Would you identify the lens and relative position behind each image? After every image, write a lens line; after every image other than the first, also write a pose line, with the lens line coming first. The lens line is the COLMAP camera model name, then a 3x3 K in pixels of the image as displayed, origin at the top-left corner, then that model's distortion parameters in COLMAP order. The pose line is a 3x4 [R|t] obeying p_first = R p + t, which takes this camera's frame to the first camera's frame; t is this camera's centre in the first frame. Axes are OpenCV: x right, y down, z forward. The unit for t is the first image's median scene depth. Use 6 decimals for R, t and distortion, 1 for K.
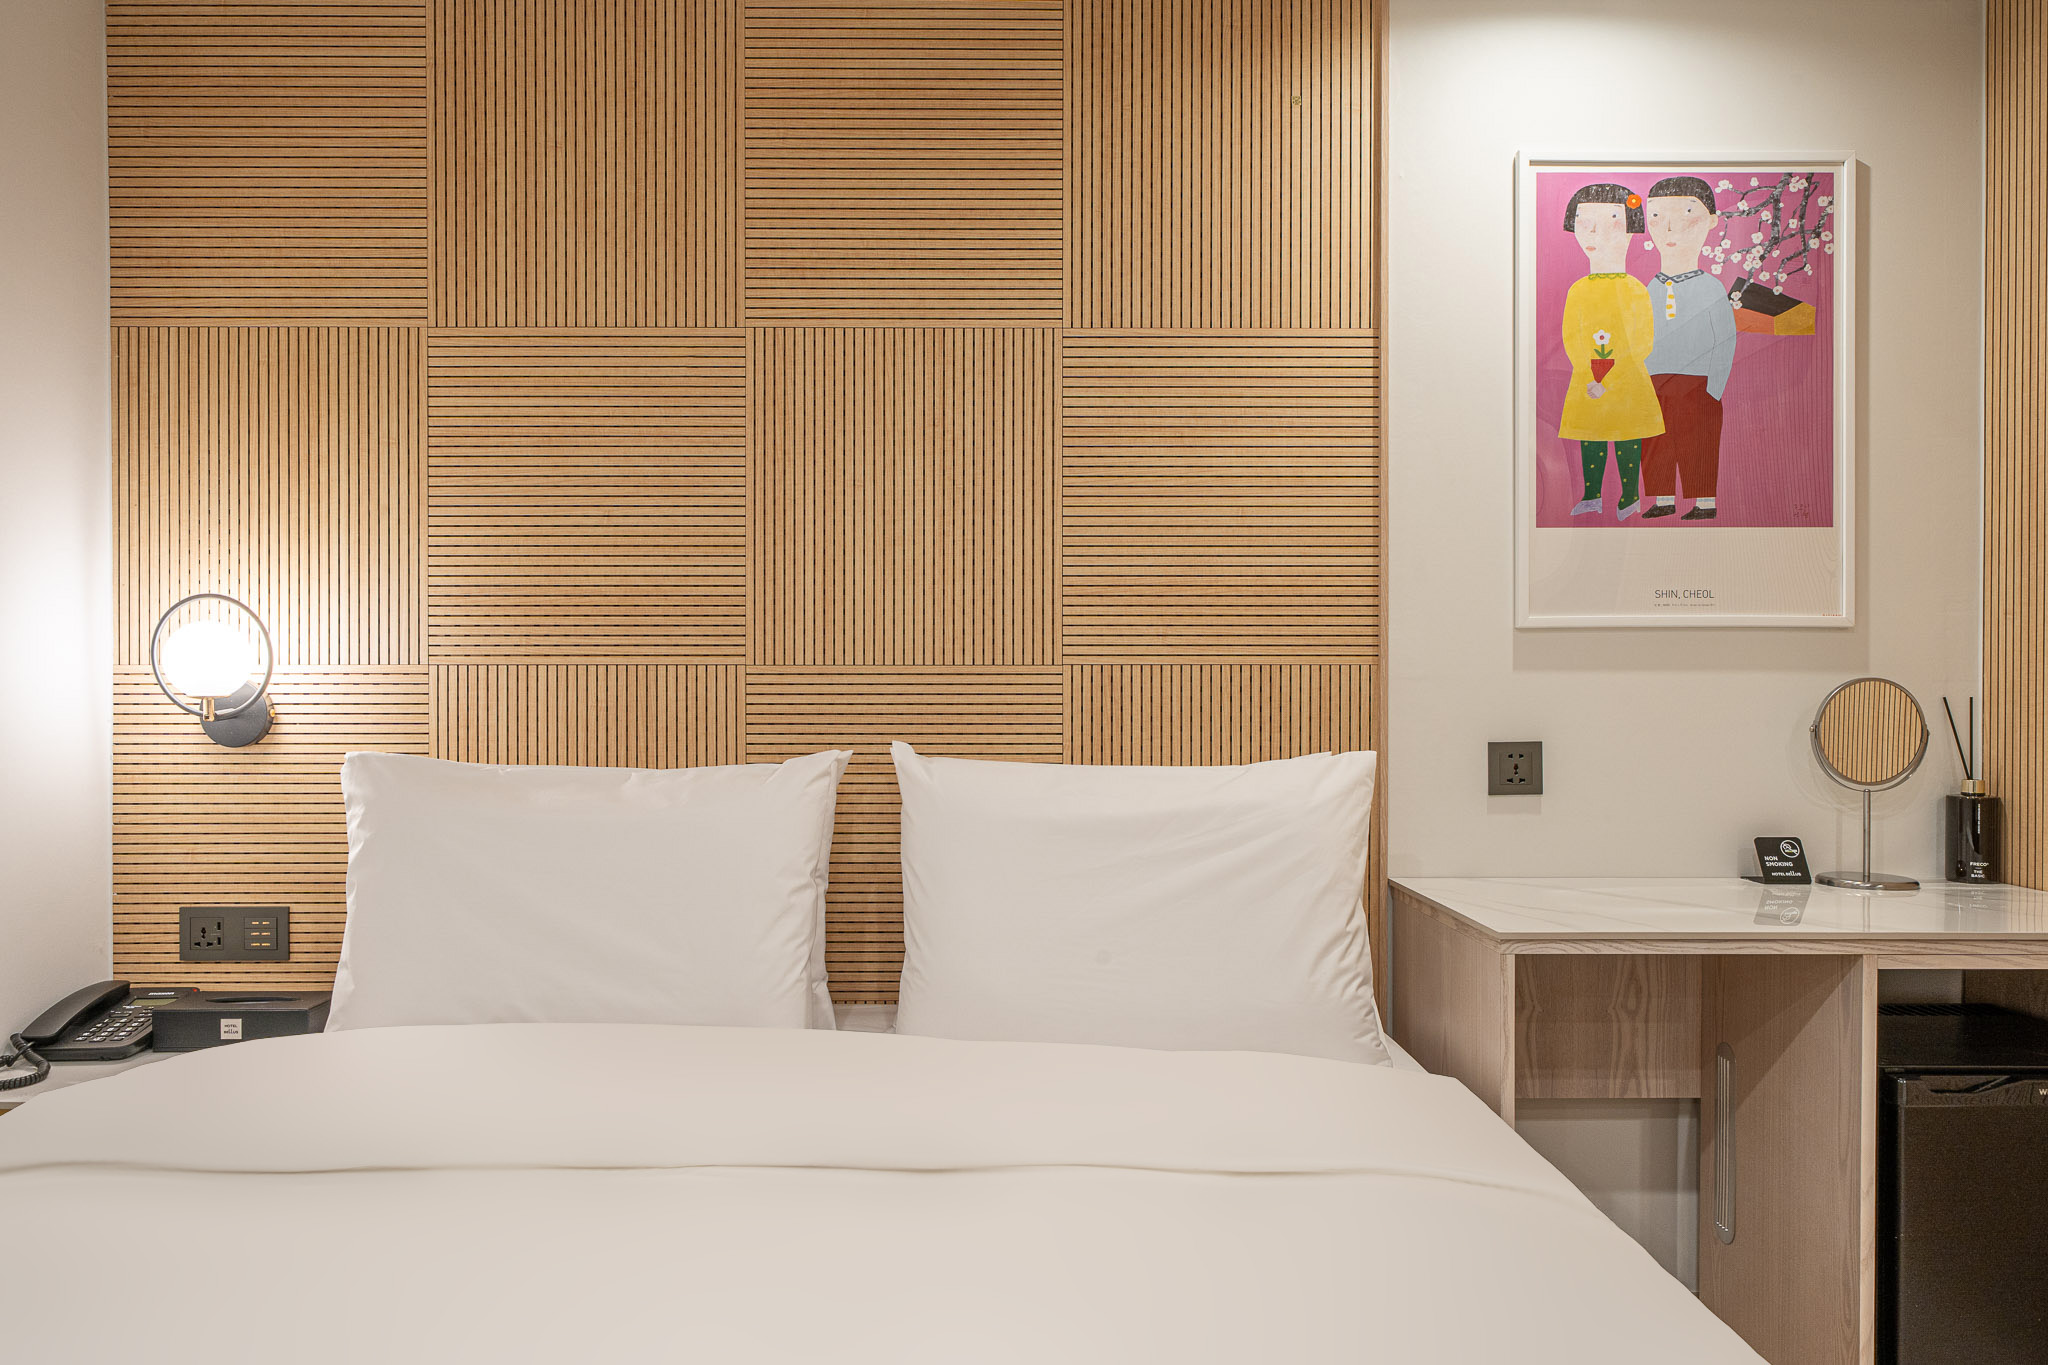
lens RADIAL K [[1295.4, 0, 1036.2], [0, 1295.4, 715.4], [0, 0, 1]] dist [0.003175, 0.002087]
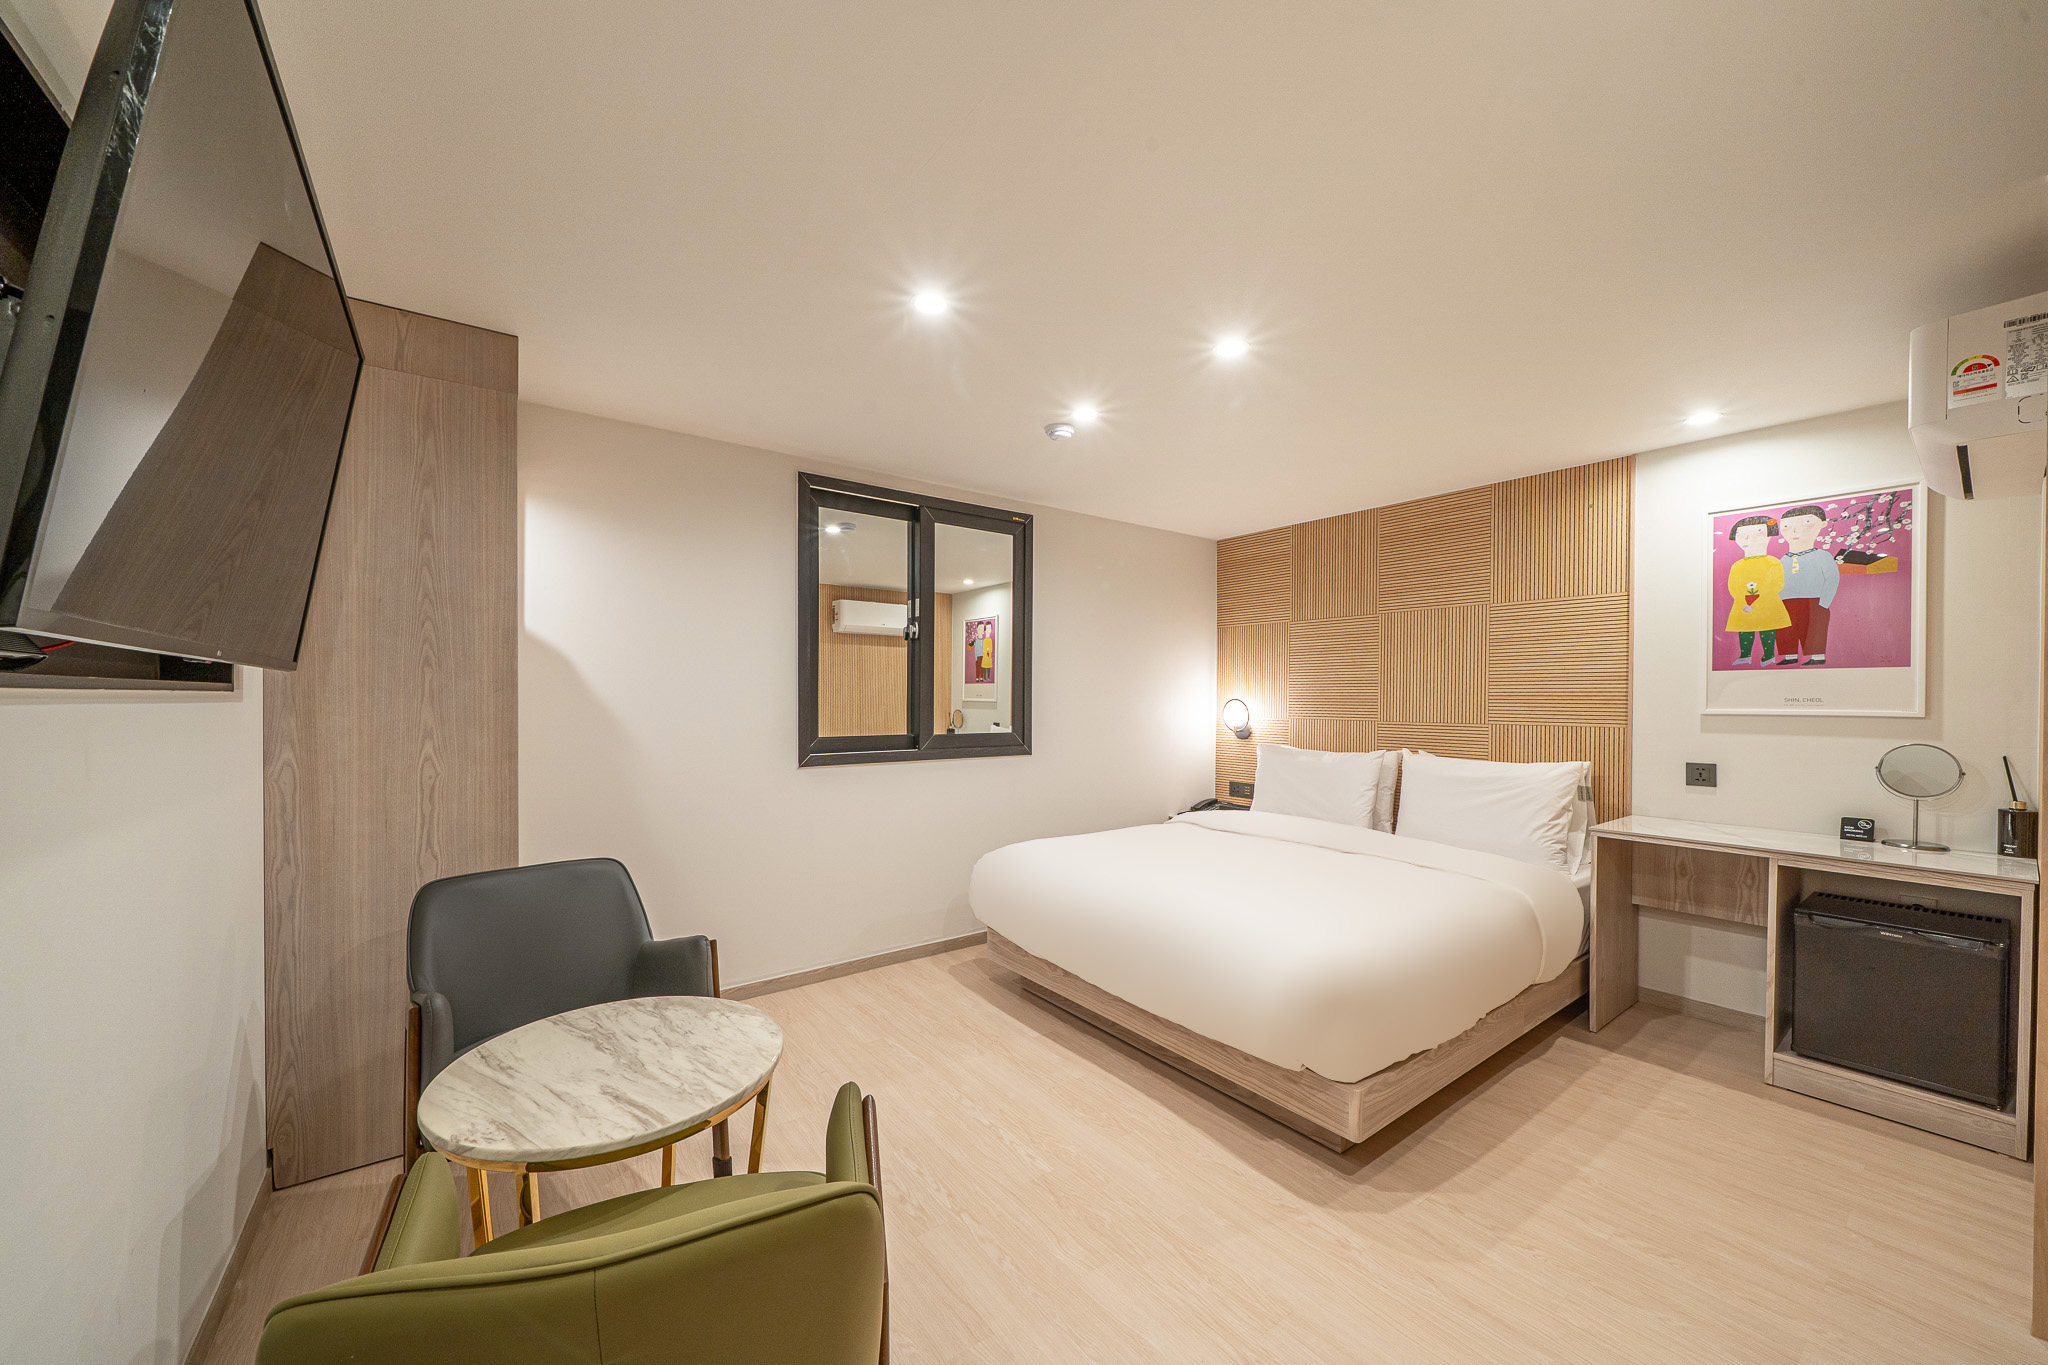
lens RADIAL K [[752.4, 0, 1023.8], [0, 752.4, 699.9], [0, 0, 1]] dist [0.000896, 0.000160]
pose [[0.595167, 0.004480, -0.803590, 0.733616], [-0.012447, 0.999916, -0.003644, -0.073296], [0.803506, 0.012171, 0.595172, -0.778951]]
